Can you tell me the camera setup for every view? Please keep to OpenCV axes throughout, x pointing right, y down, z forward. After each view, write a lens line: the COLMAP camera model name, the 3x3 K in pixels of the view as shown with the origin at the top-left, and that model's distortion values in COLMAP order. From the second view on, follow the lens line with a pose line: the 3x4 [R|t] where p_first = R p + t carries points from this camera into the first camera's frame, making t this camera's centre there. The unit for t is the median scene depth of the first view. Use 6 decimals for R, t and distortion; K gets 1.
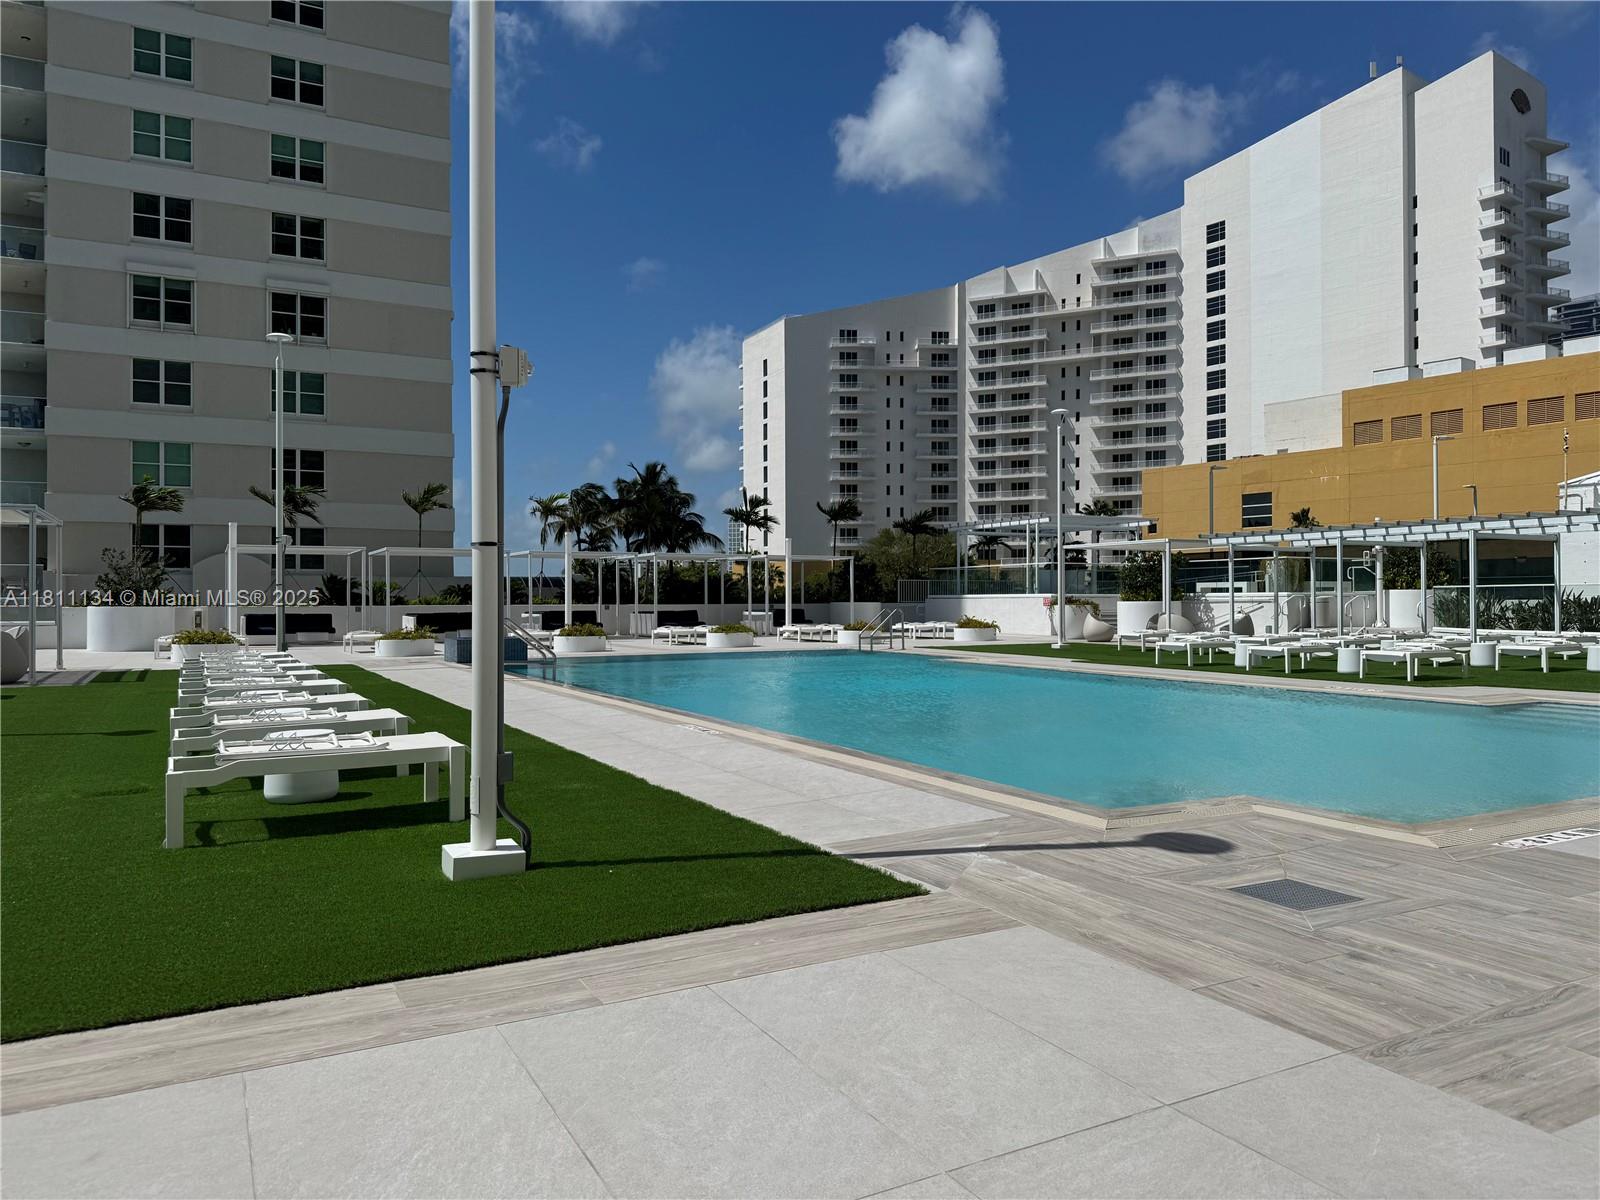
lens RADIAL K [[1128.5, 0, 798.7], [0, 1128.5, 595.1], [0, 0, 1]] dist [-0.000469, -0.000047]
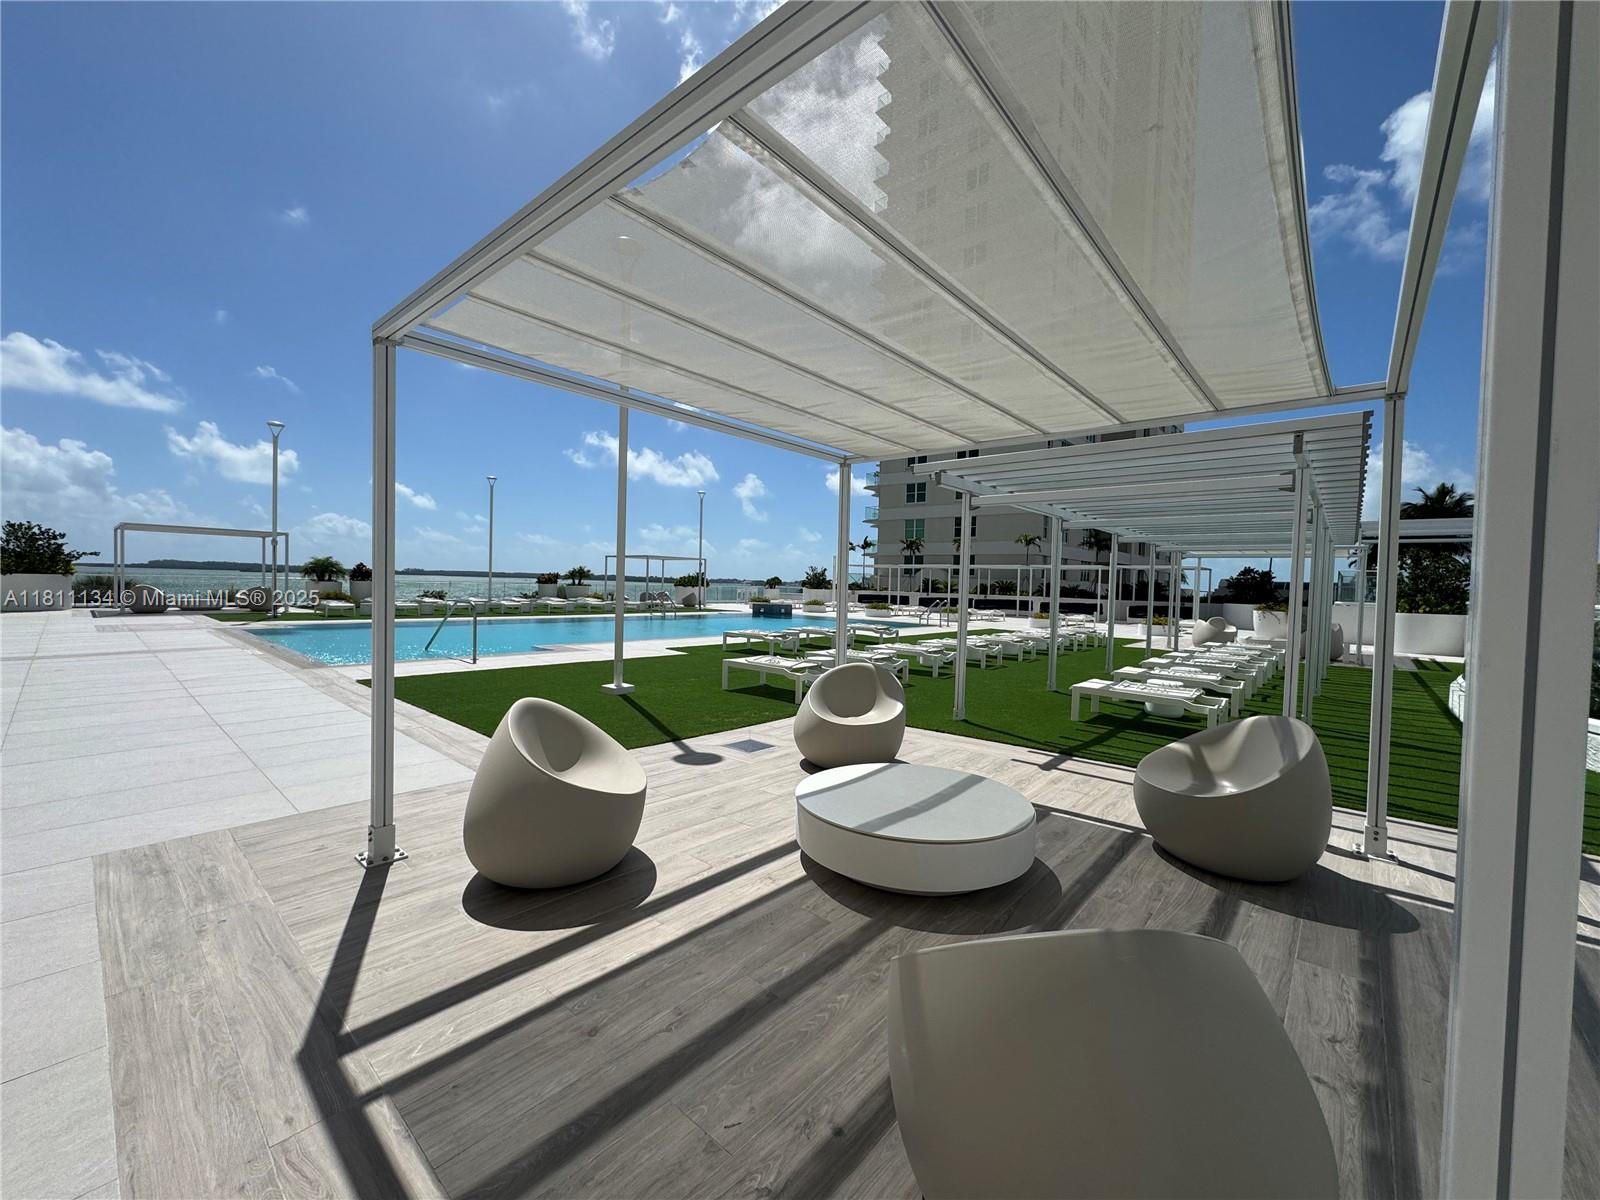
lens RADIAL K [[639.7, 0, 799.0], [0, 639.7, 599.4], [0, 0, 1]] dist [-0.001264, -0.000103]
pose [[0.351353, 0.035674, -0.935563, 0.558819], [-0.034080, 0.999099, 0.025298, 0.000028], [0.935622, 0.022996, 0.352253, 0.339537]]
